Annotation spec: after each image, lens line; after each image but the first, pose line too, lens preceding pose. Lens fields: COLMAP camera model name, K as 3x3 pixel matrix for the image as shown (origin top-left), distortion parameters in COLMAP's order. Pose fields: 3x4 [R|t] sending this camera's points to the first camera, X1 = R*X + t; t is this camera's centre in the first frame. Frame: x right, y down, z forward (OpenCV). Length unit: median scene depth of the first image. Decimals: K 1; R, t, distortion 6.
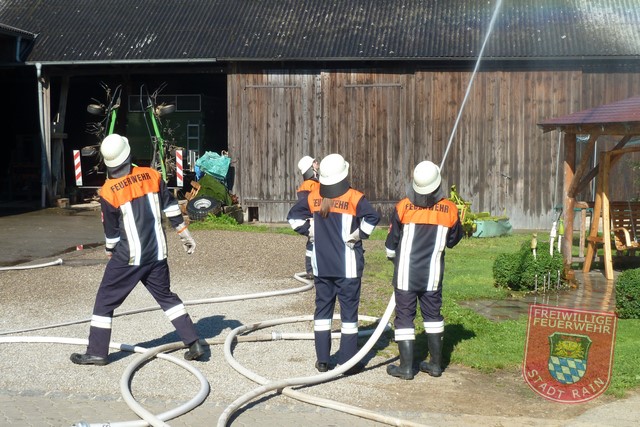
lens RADIAL K [[1134.7, 0, 319.9], [0, 1134.7, 213.8], [0, 0, 1]] dist [-0.008672, 0.000000]
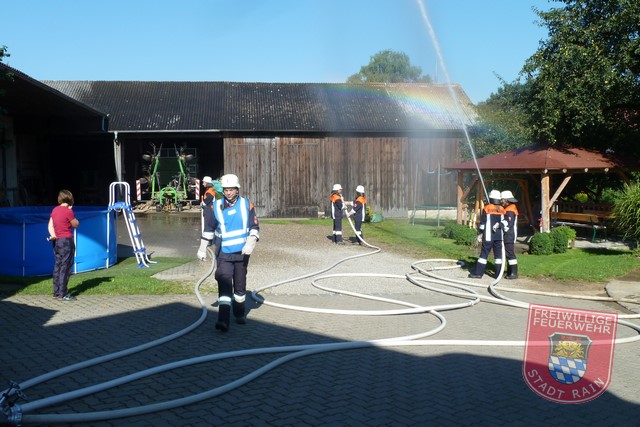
lens RADIAL K [[693.8, 0, 320.2], [0, 693.8, 212.7], [0, 0, 1]] dist [0.010469, 0.000000]
pose [[0.965068, -0.026736, 0.260631, -0.228812], [0.025632, 0.999642, 0.007634, -0.006517], [-0.260742, -0.000687, 0.965408, -0.129825]]
